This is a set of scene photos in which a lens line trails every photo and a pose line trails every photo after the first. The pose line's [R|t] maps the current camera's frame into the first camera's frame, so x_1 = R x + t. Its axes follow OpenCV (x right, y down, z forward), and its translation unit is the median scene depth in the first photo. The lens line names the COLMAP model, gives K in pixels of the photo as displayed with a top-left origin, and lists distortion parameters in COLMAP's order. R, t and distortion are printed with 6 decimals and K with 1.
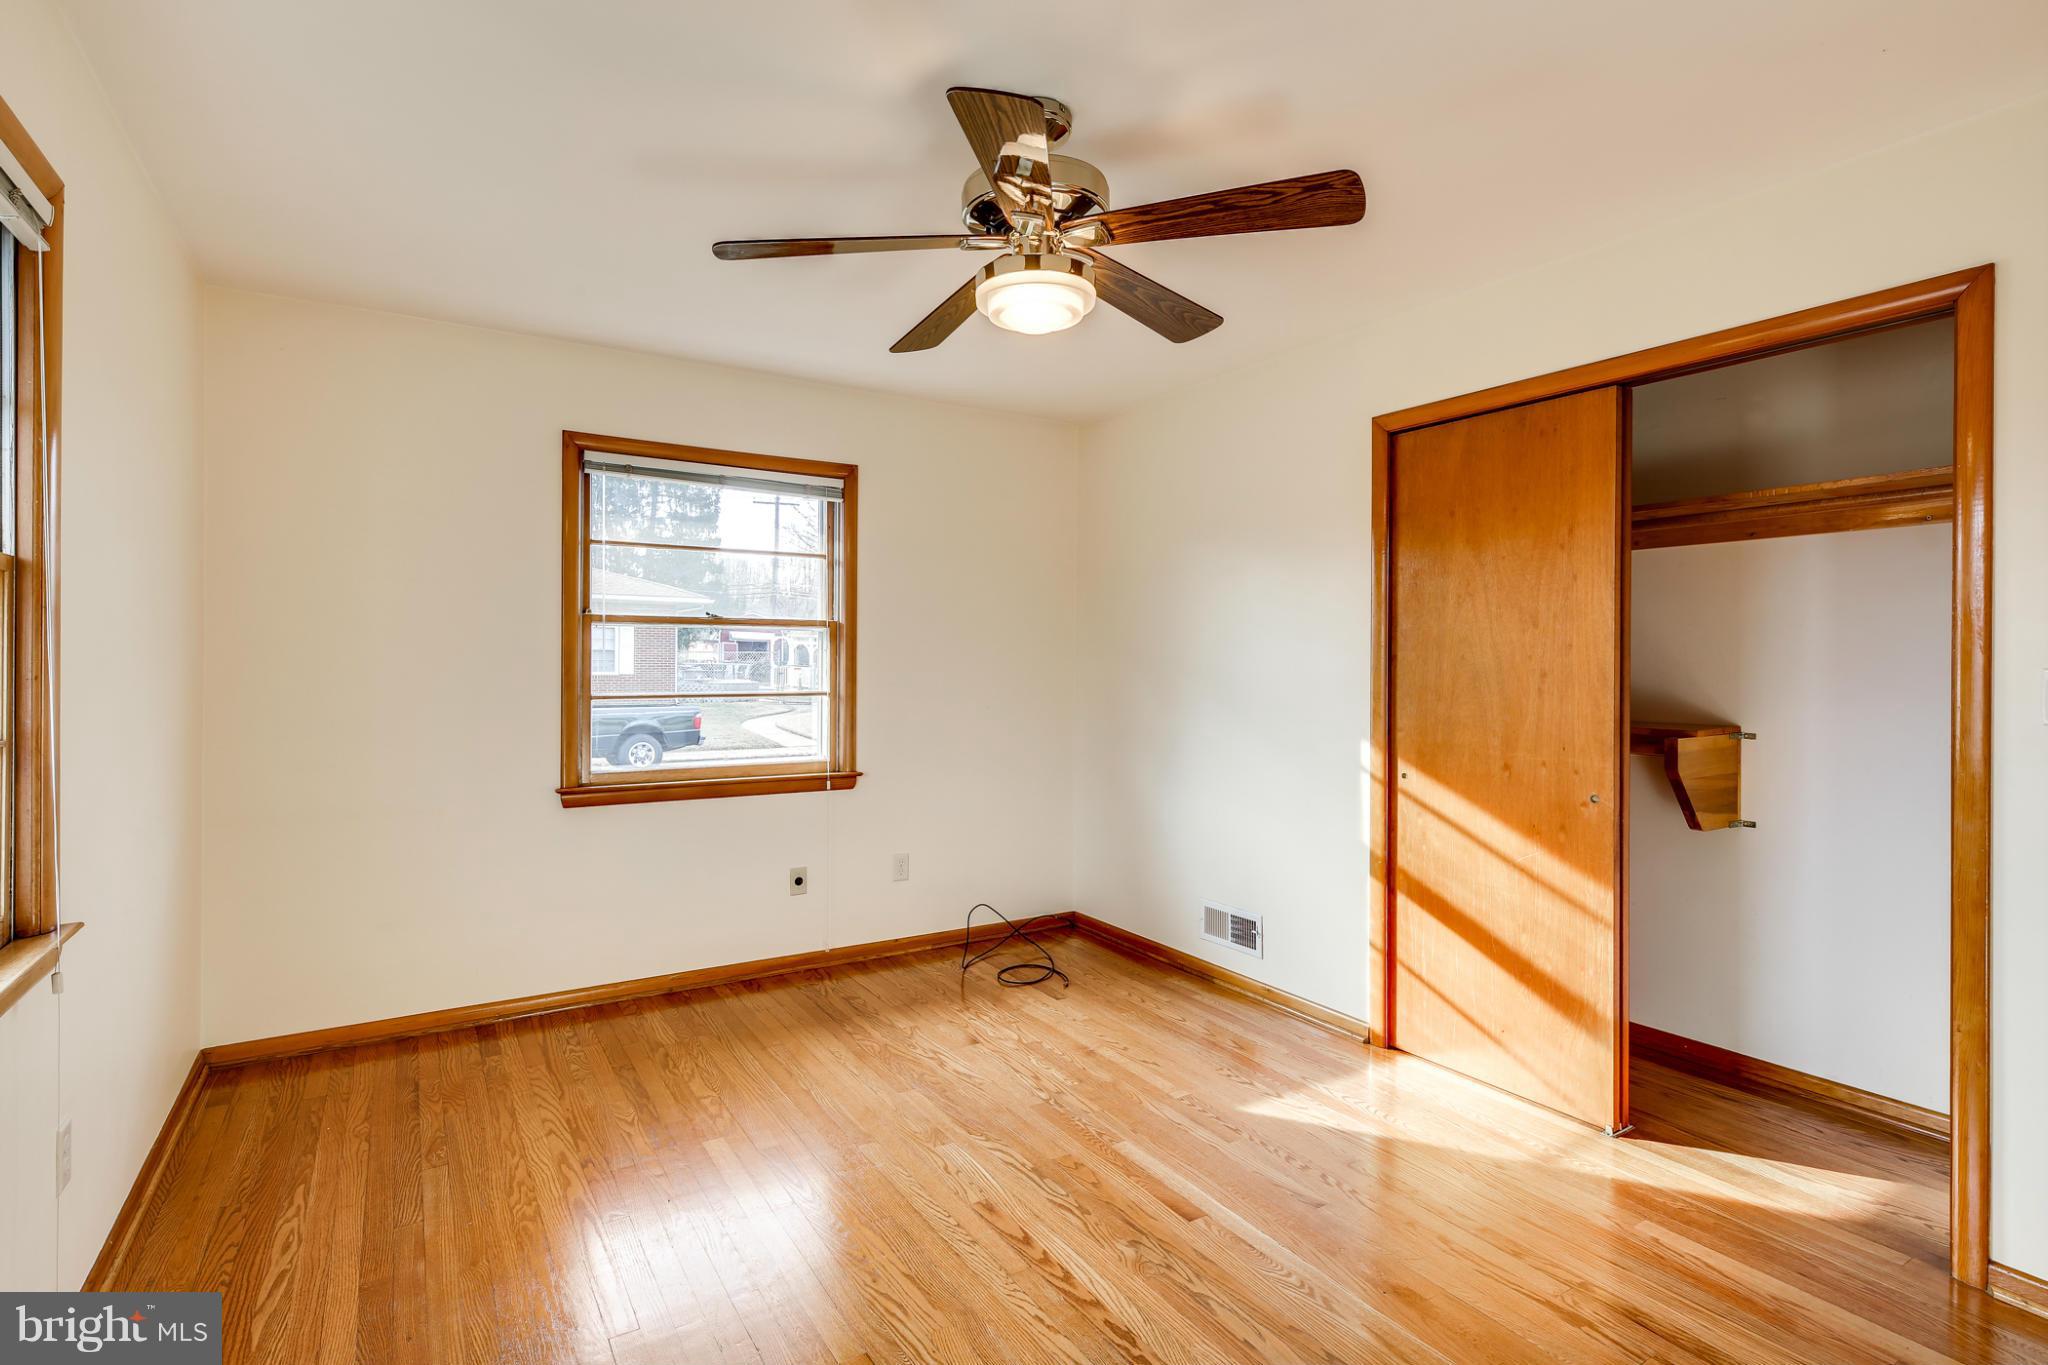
lens RADIAL K [[1001.2, 0, 1010.8], [0, 1001.2, 667.3], [0, 0, 1]] dist [0.016681, 0.000021]
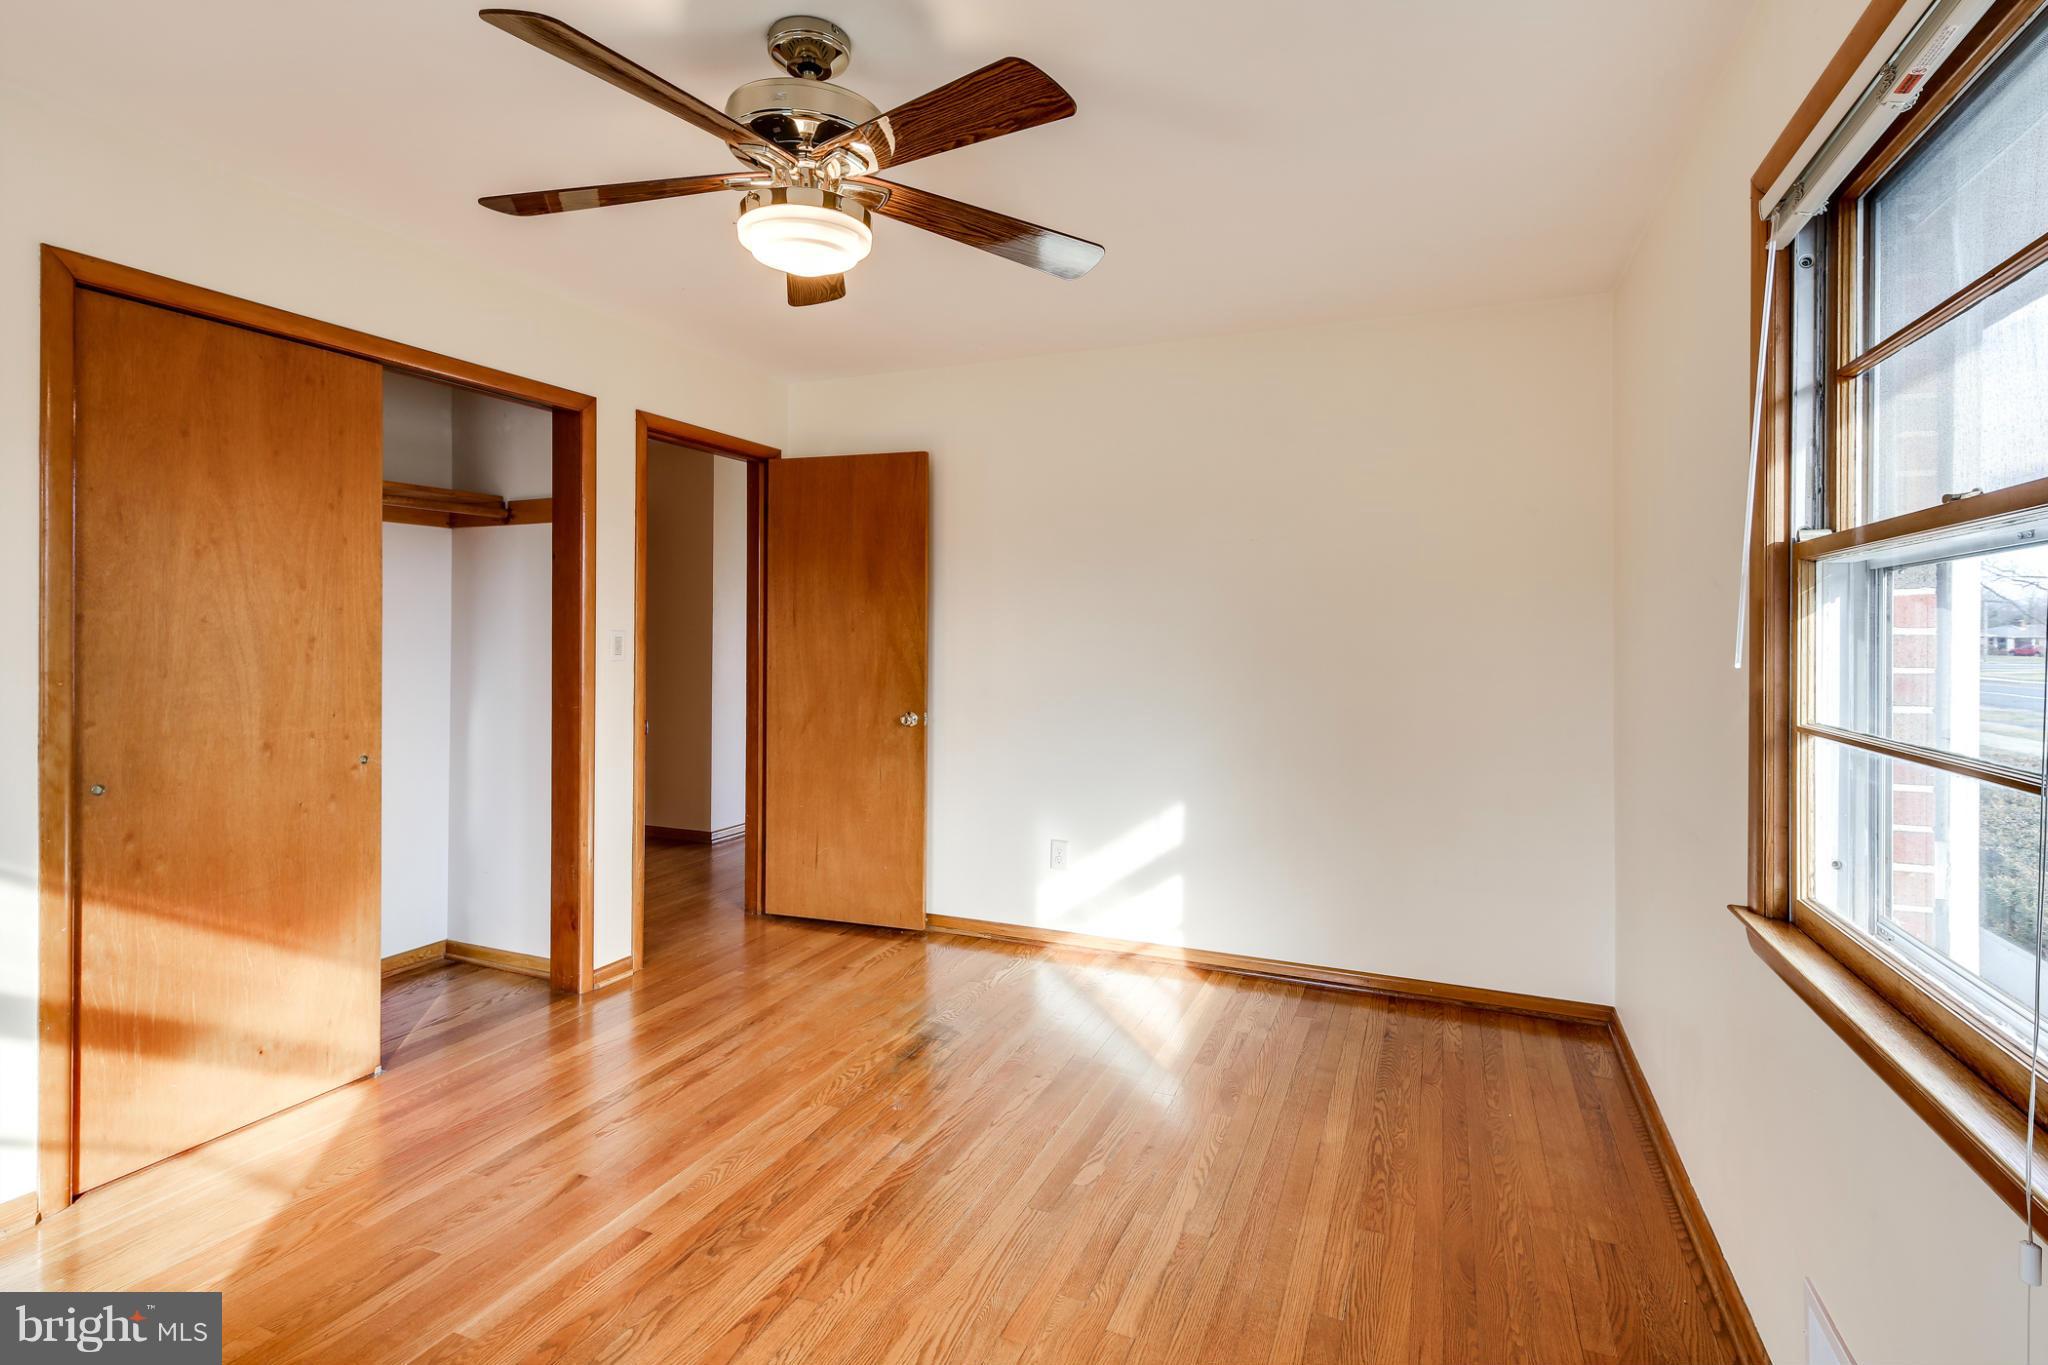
lens RADIAL K [[998.7, 0, 1021.3], [0, 998.7, 631.5], [0, 0, 1]] dist [0.016580, -0.006768]
pose [[-0.583019, -0.010658, 0.812389, -0.589190], [-0.006493, 0.999943, 0.008459, -0.011855], [-0.812433, -0.000344, -0.583055, 0.968261]]
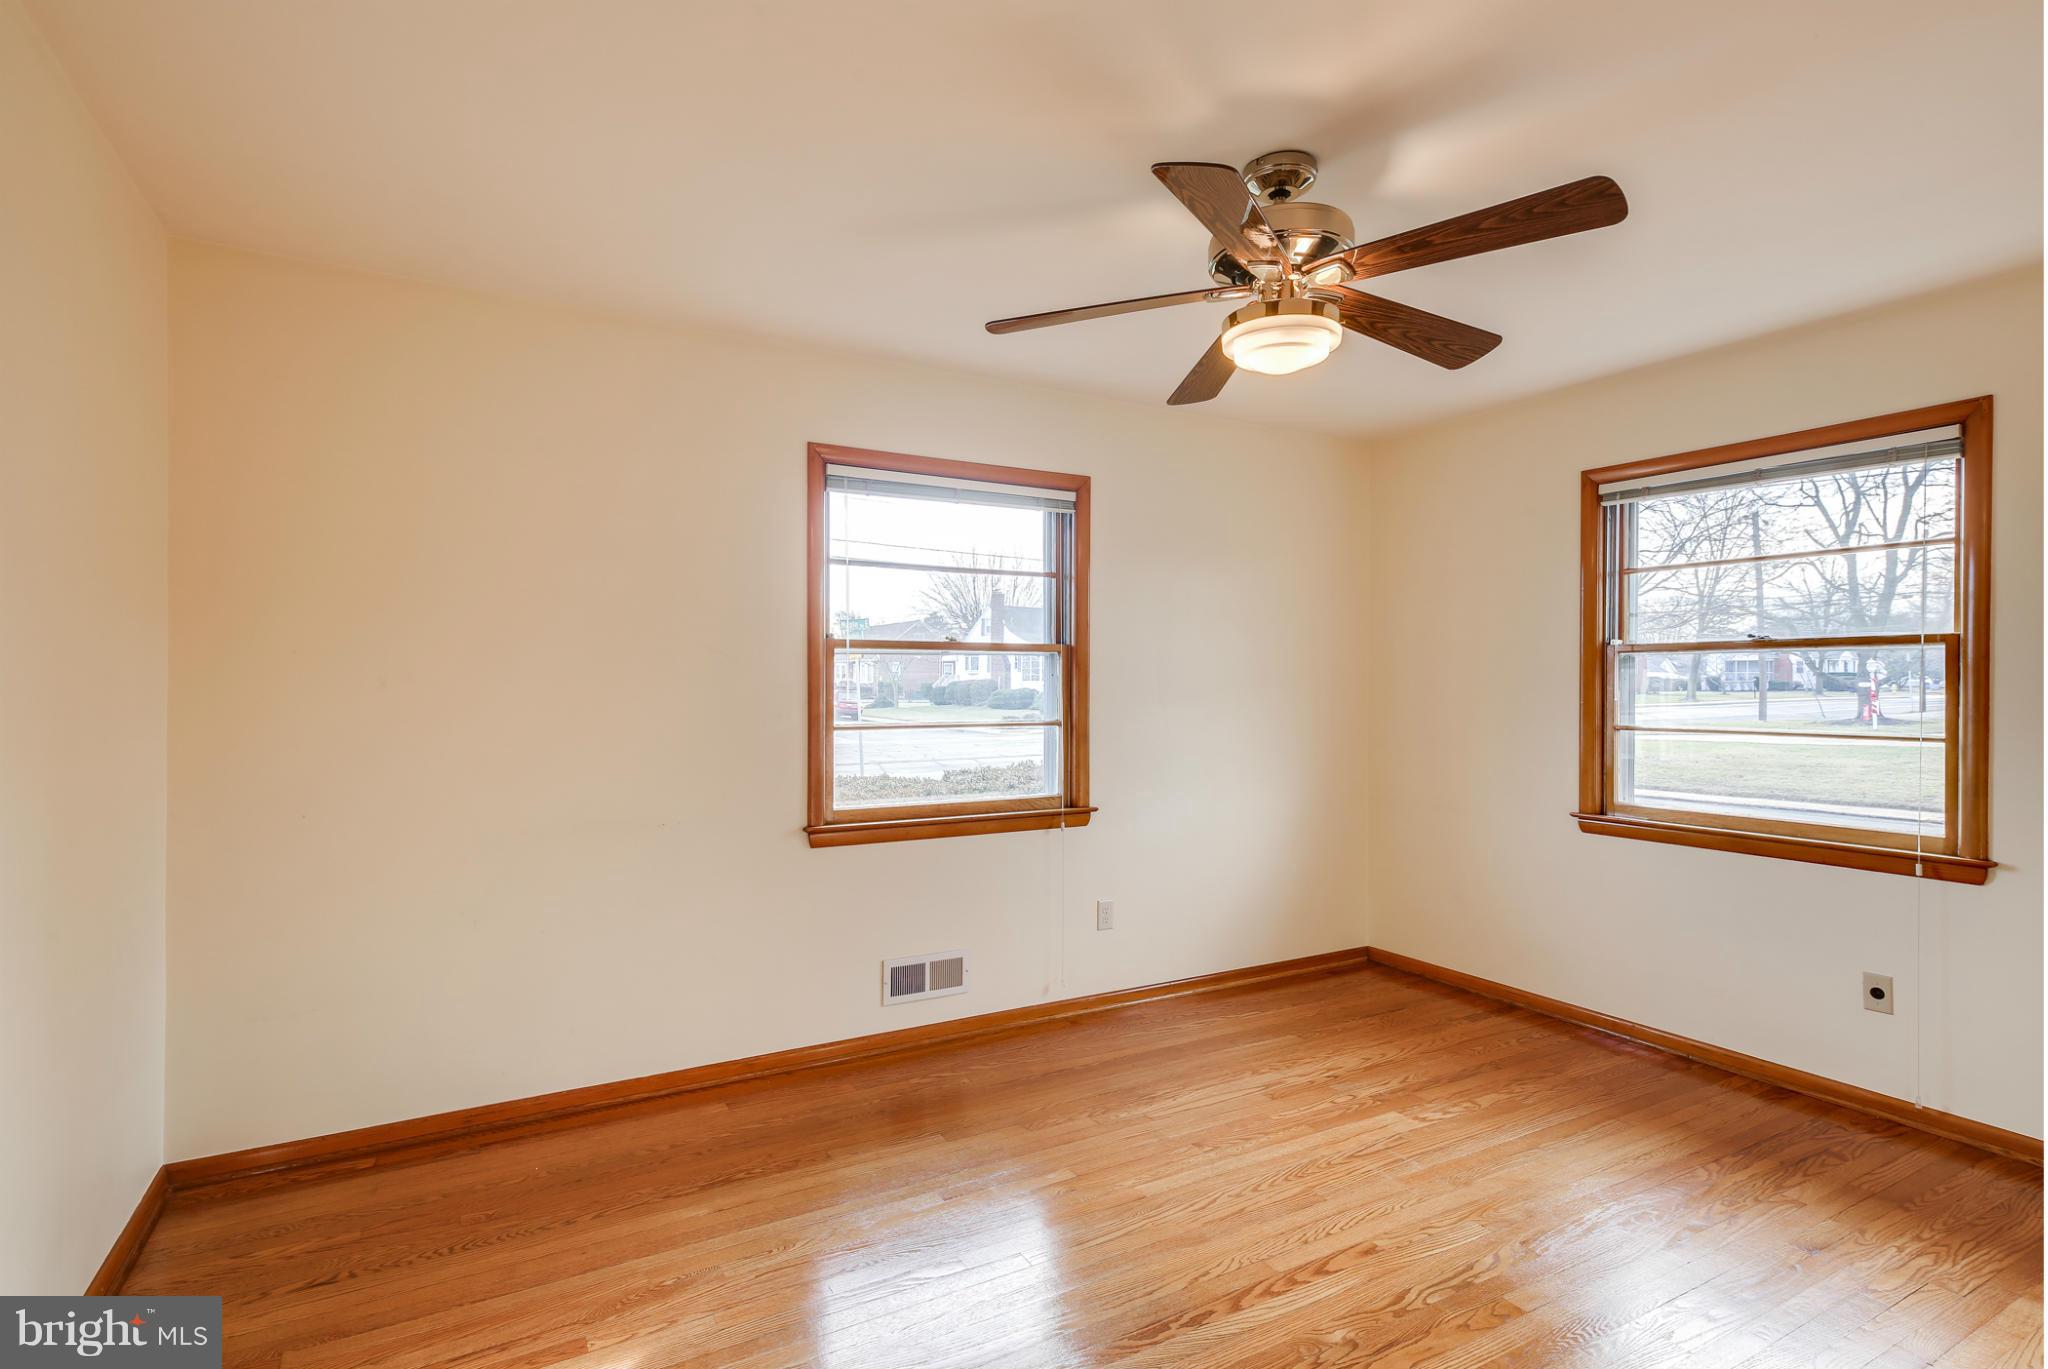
lens RADIAL K [[989.9, 0, 991.5], [0, 989.9, 687.3], [0, 0, 1]] dist [0.015322, 0.000084]
pose [[-0.053530, -0.002198, -0.998564, 0.755262], [-0.008111, 0.999966, -0.001766, -0.004238], [0.998533, 0.008005, -0.053546, 0.533360]]
